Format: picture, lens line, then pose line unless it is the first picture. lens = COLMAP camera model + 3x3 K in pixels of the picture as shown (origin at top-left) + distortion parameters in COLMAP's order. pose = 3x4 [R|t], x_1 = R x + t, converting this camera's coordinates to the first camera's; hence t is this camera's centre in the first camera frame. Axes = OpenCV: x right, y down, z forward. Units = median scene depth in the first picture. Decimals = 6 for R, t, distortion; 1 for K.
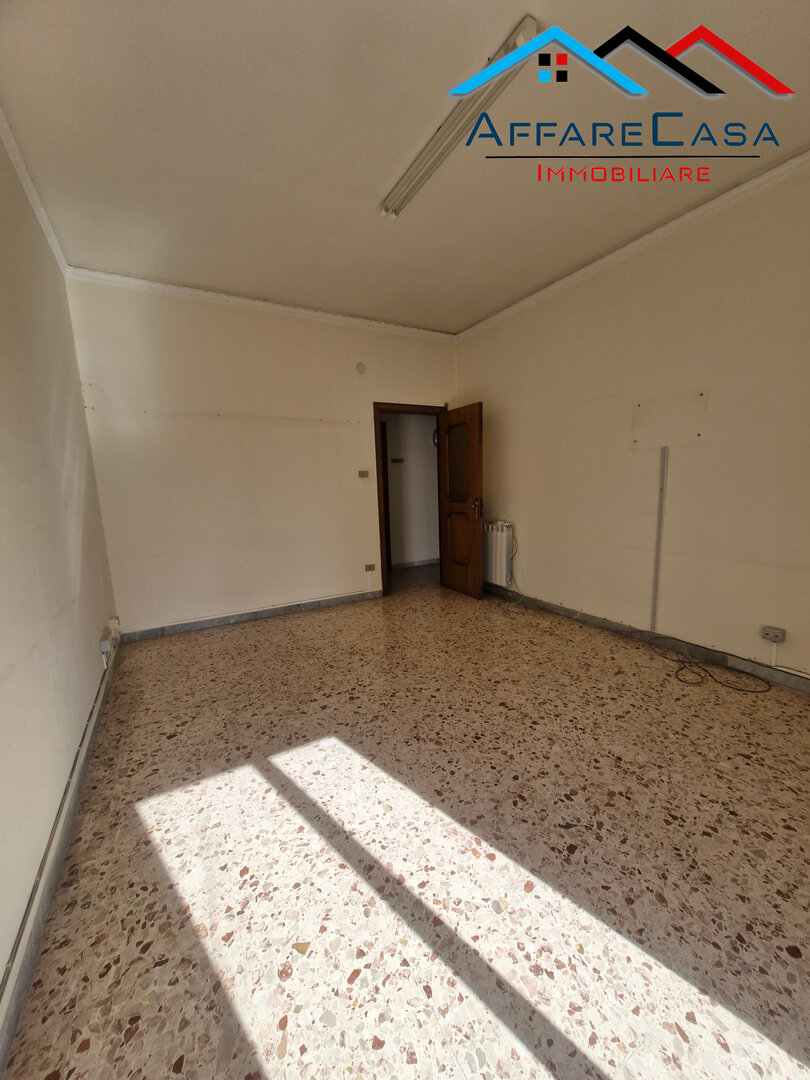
lens RADIAL K [[406.9, 0, 405.9], [0, 406.9, 541.4], [0, 0, 1]] dist [0.000059, 0.000009]
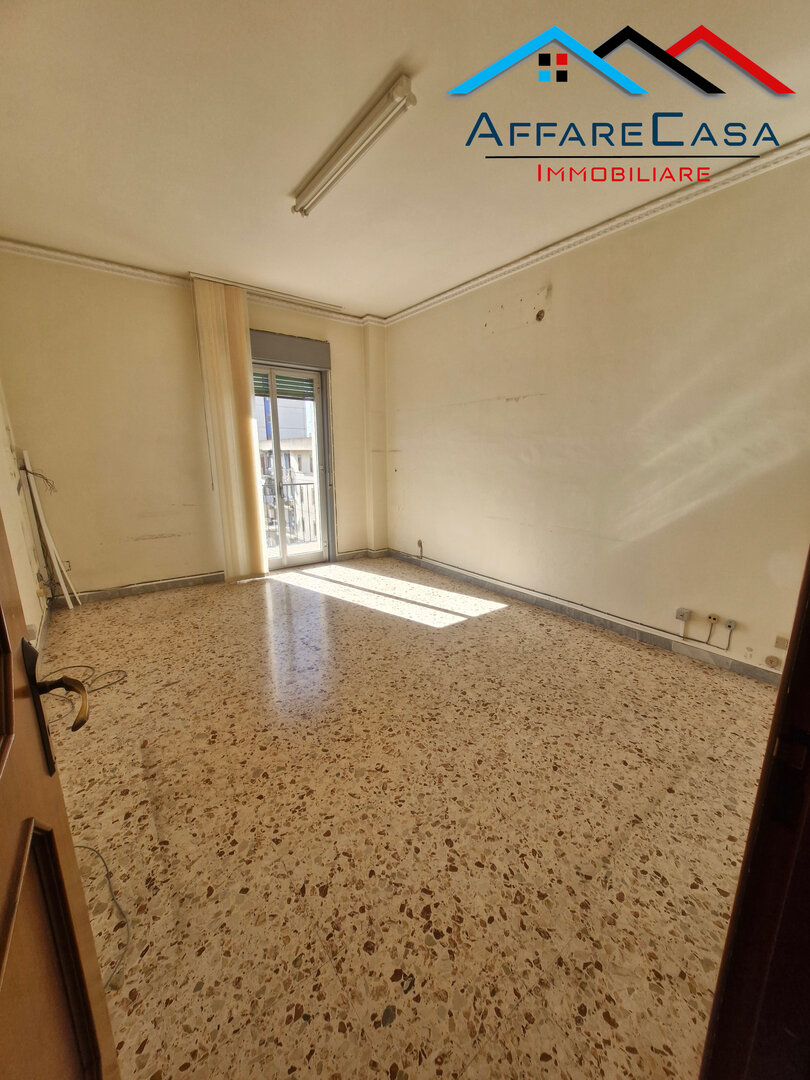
lens RADIAL K [[406.9, 0, 405.2], [0, 406.9, 540.7], [0, 0, 1]] dist [0.000059, 0.000009]
pose [[-0.990793, 0.054343, -0.124000, 0.100208], [0.007468, 0.936446, 0.350732, -0.312699], [0.135179, 0.346577, -0.928230, 1.895991]]
